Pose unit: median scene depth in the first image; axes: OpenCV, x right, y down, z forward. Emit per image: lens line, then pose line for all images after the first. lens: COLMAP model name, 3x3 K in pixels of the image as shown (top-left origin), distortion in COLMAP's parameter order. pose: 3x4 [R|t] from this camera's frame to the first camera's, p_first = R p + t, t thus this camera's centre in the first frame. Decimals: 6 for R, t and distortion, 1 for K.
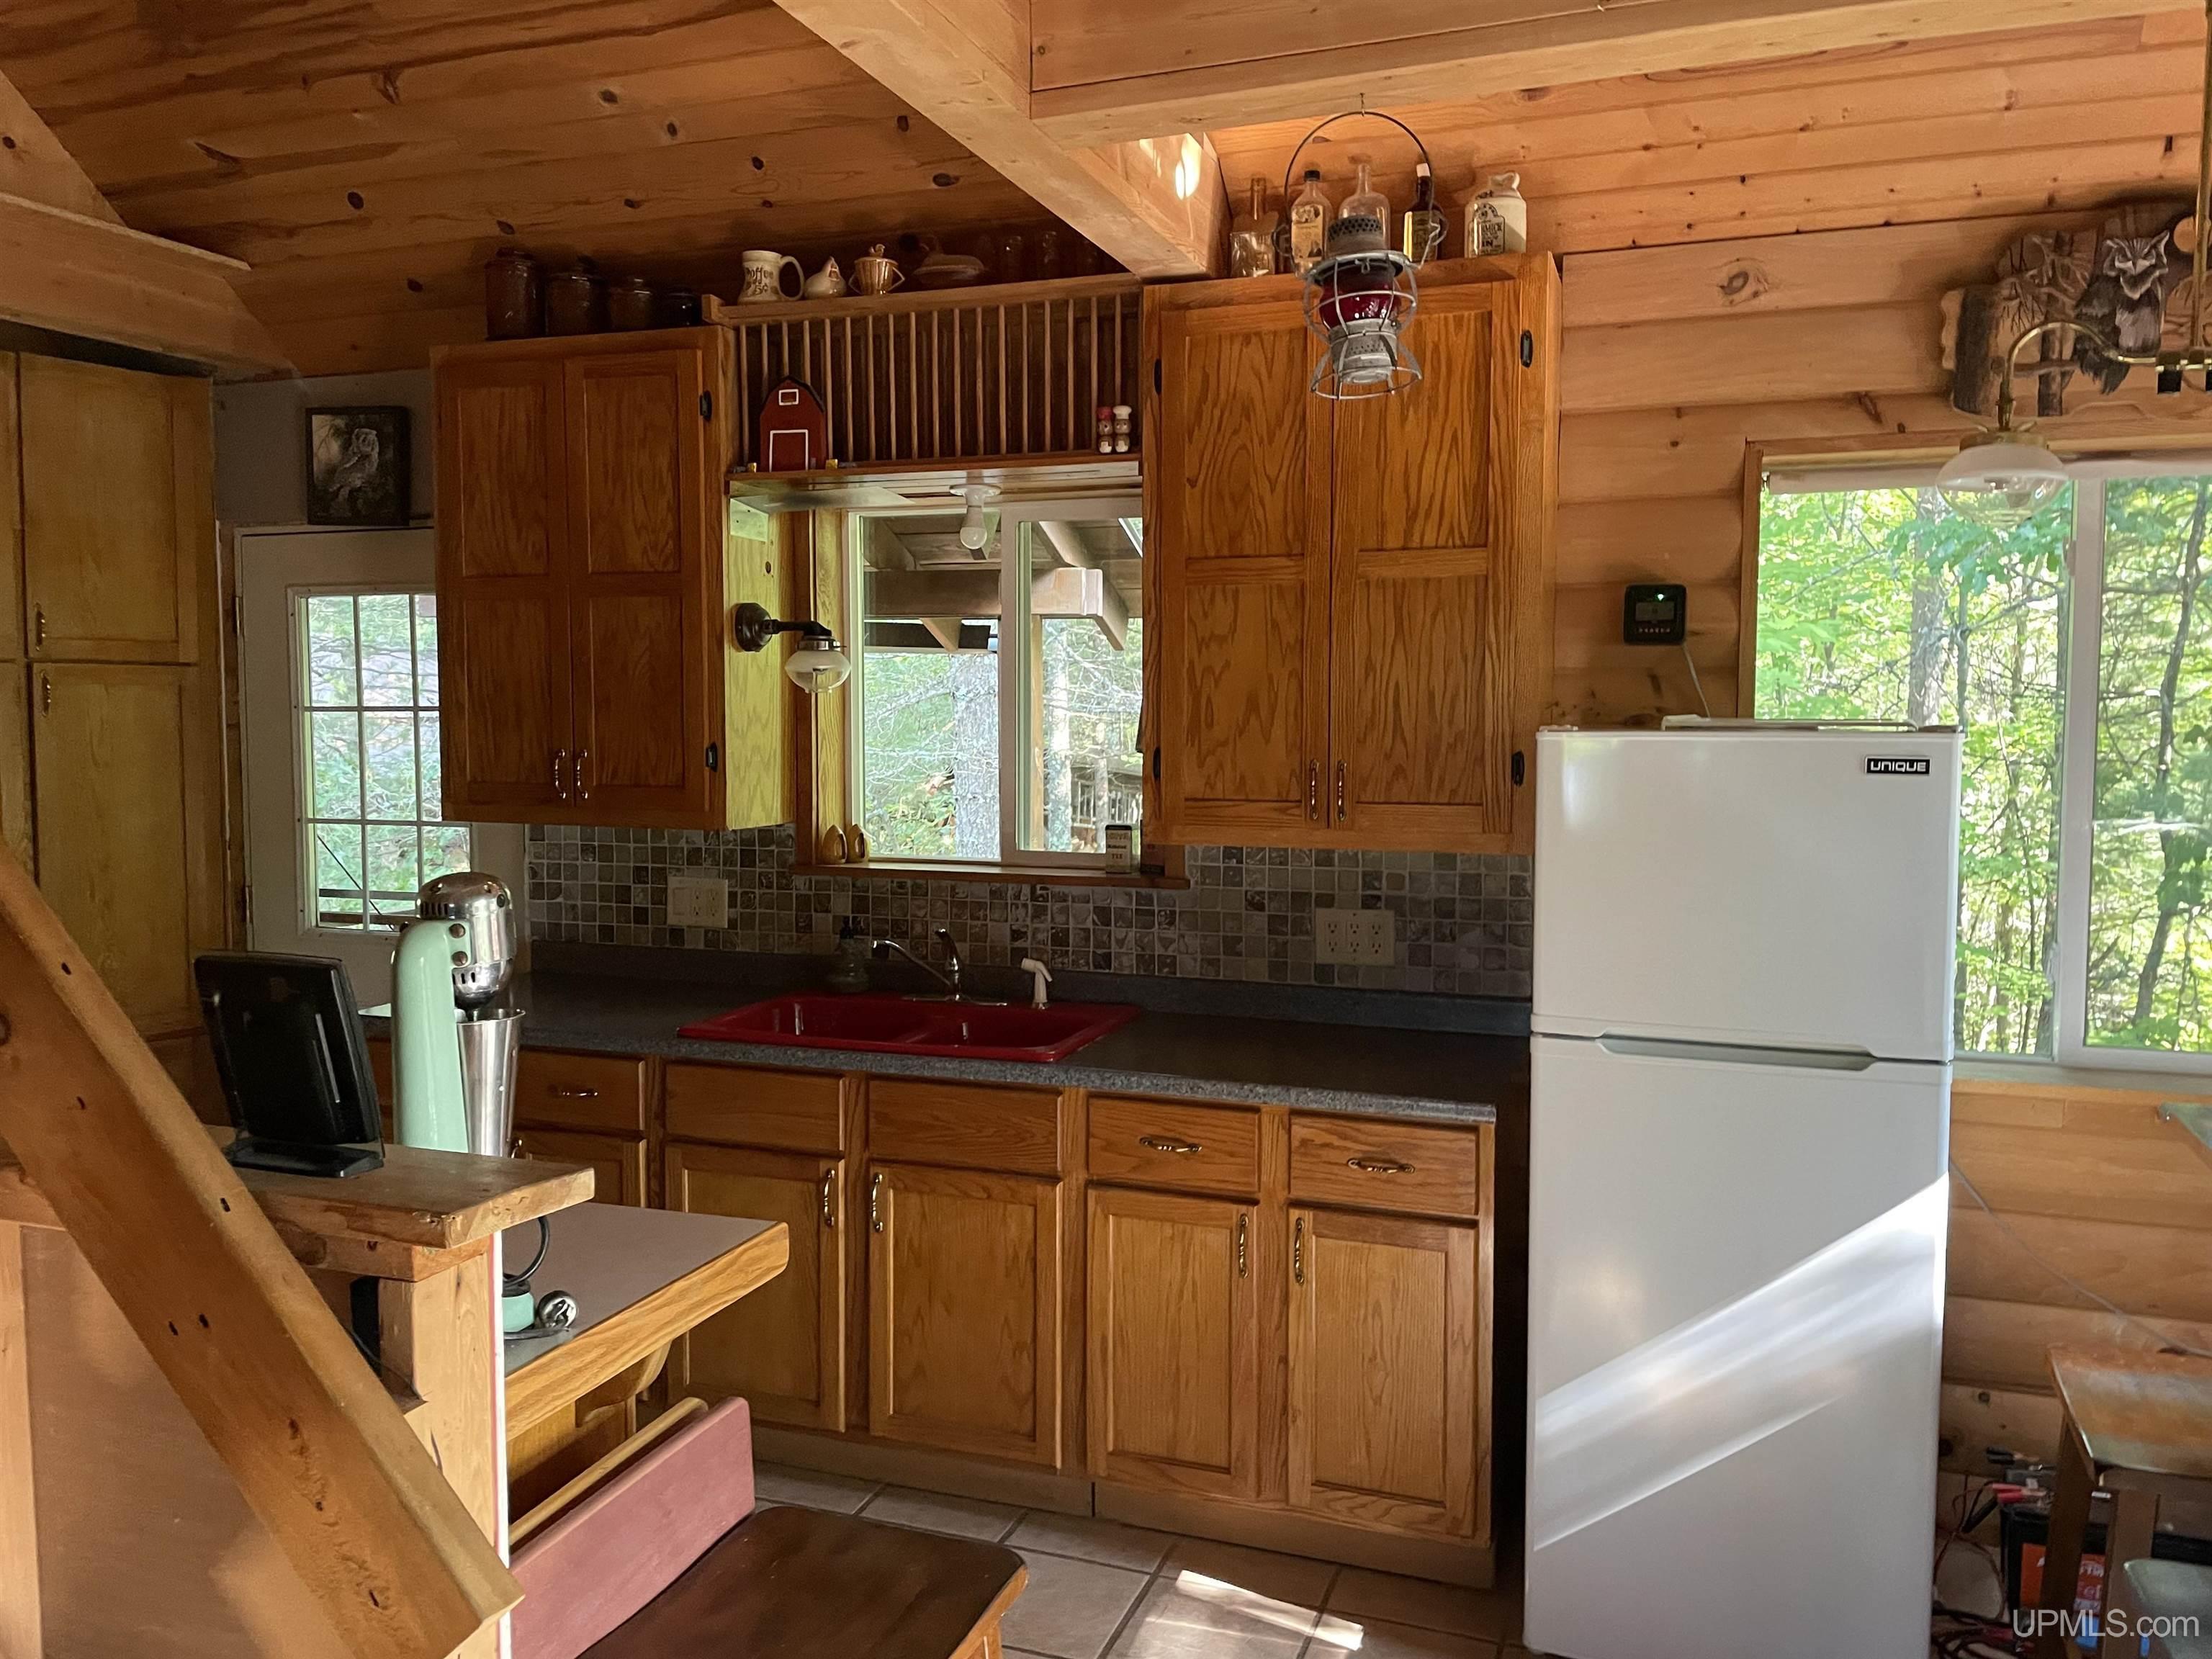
lens RADIAL K [[1650.4, 0, 1119.1], [0, 1650.4, 823.8], [0, 0, 1]] dist [0.076912, -0.098781]
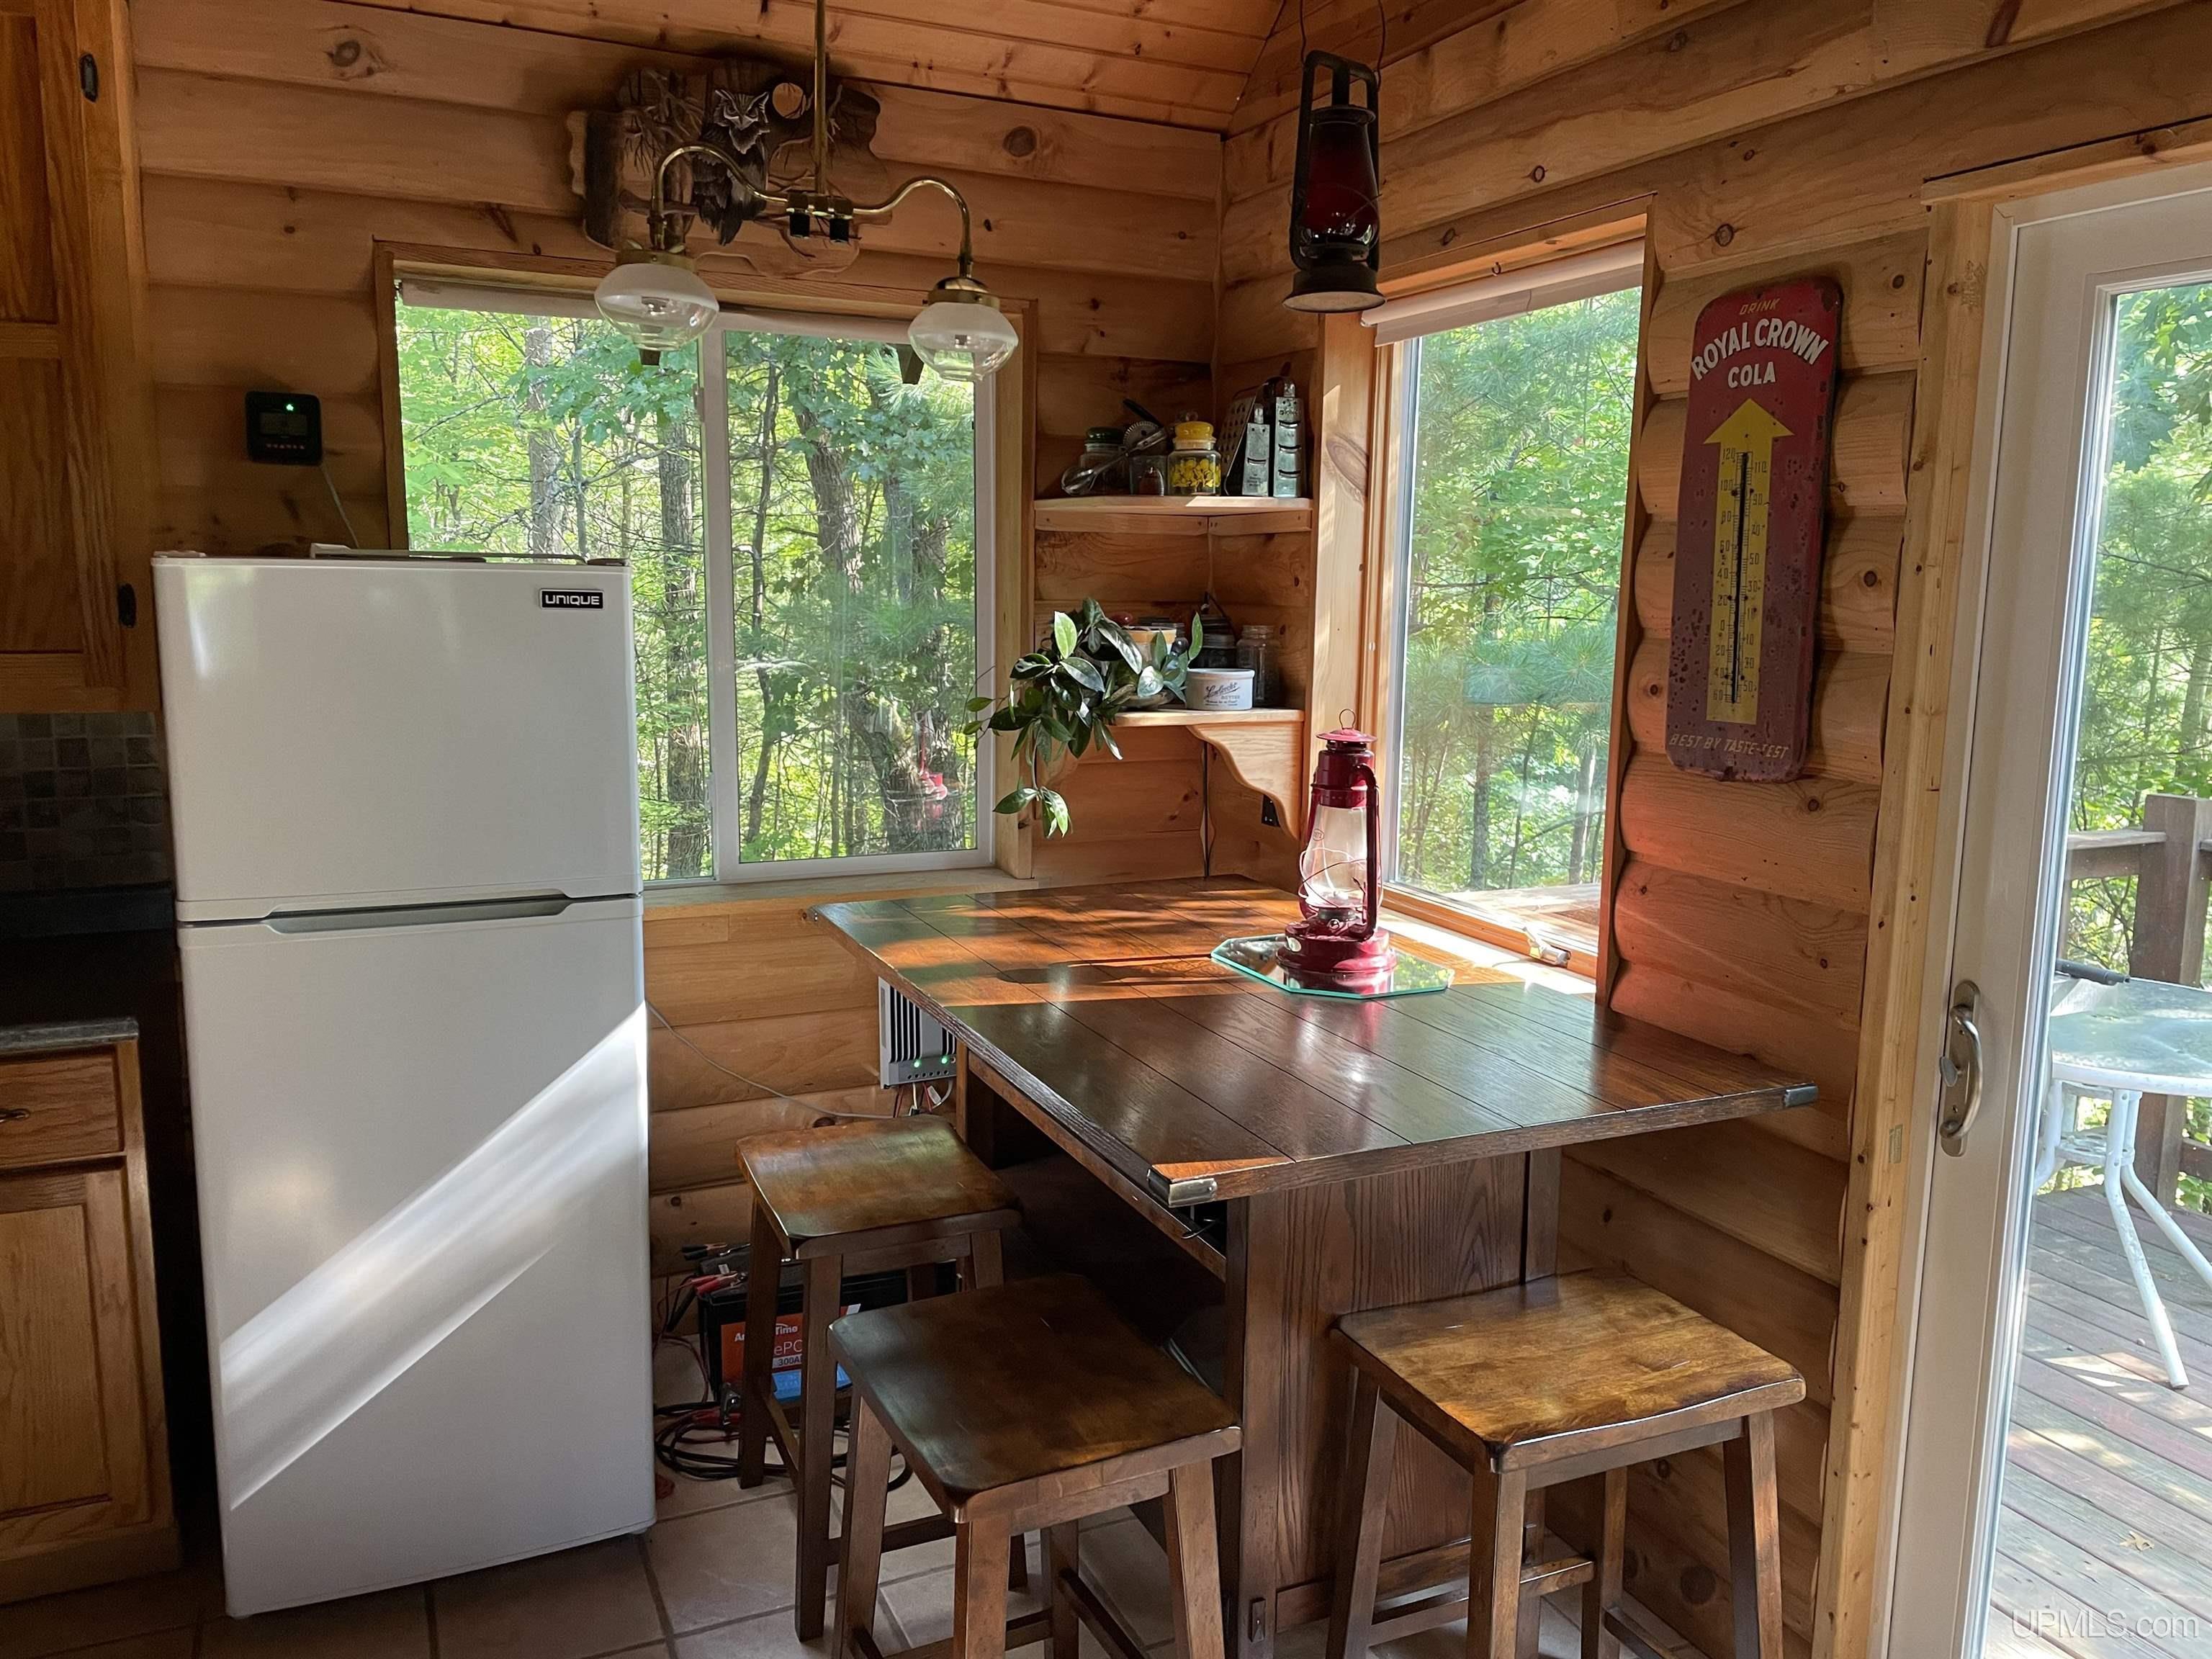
lens RADIAL K [[1650.4, 0, 1119.1], [0, 1650.4, 823.8], [0, 0, 1]] dist [0.076912, -0.098781]
pose [[0.712939, -0.096220, 0.694594, 0.005822], [0.035082, 0.994195, 0.101715, 0.006428], [-0.700348, -0.048149, 0.712175, 0.064940]]
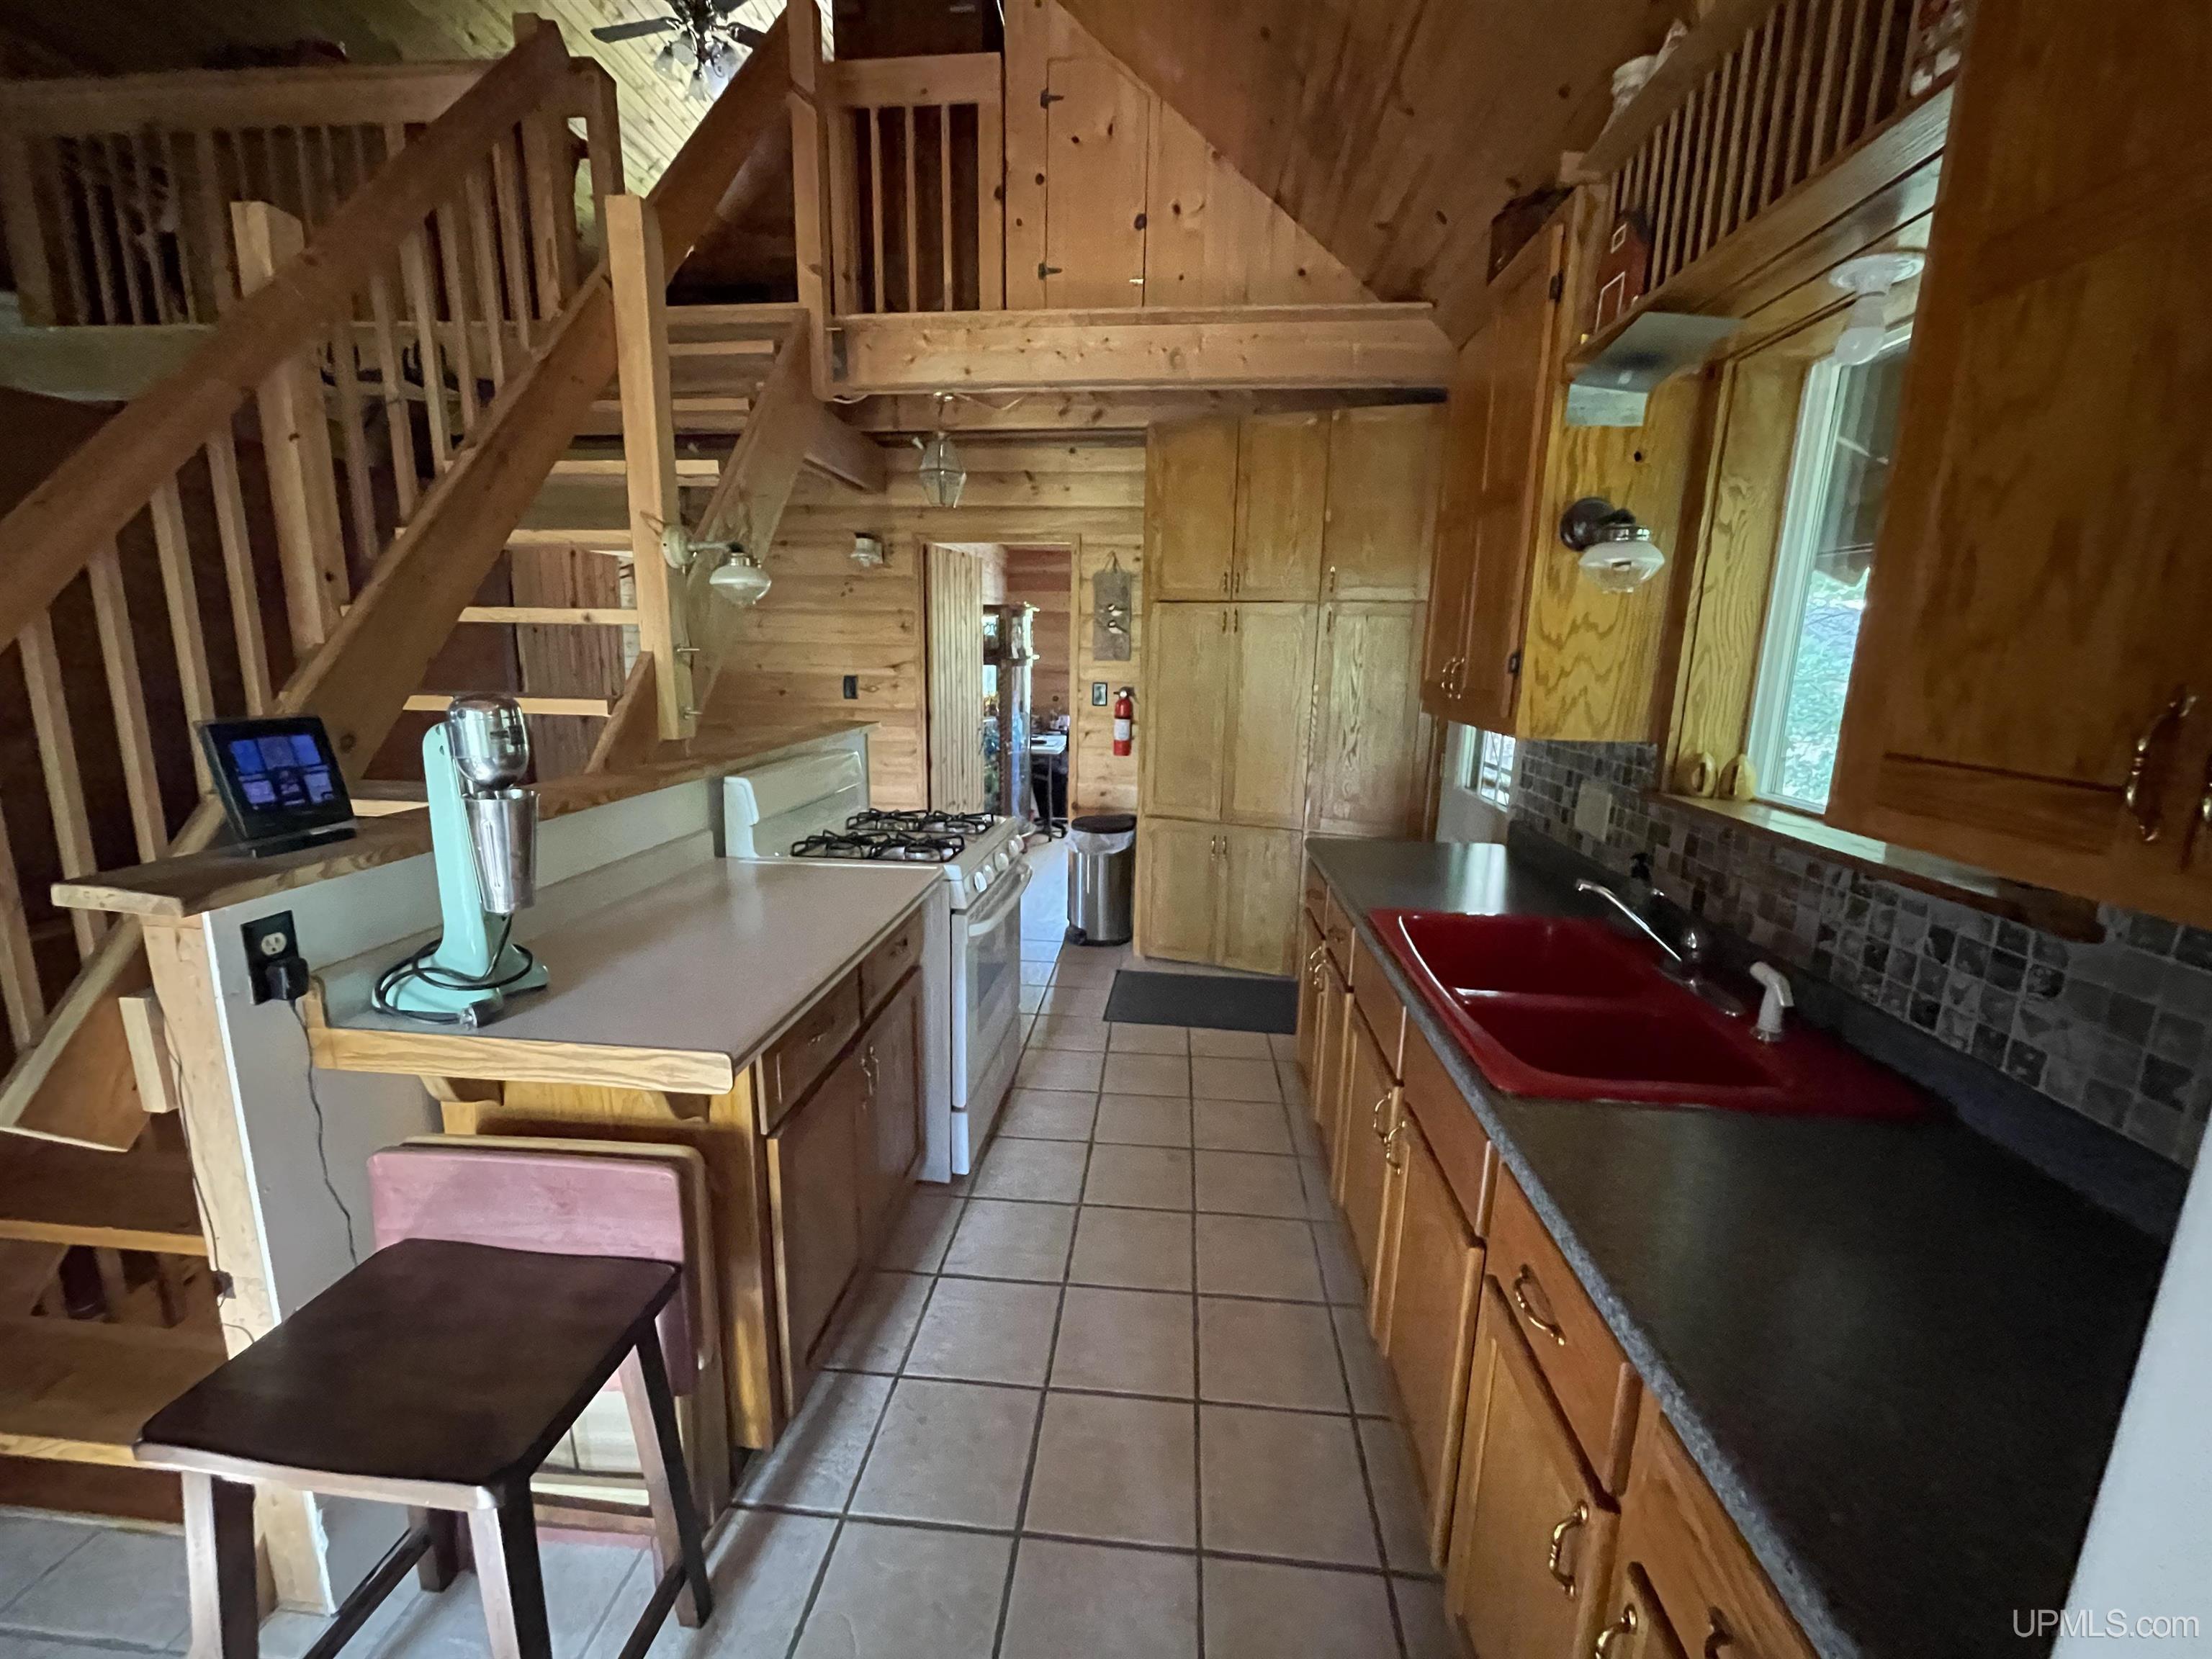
lens RADIAL K [[893.6, 0, 1106.0], [0, 893.6, 829.5], [0, 0, 1]] dist [-0.015858, -0.000052]
pose [[0.244789, 0.200292, -0.948663, 0.236610], [-0.086575, 0.979037, 0.184365, -0.021004], [0.965703, 0.037000, 0.256998, 0.672615]]
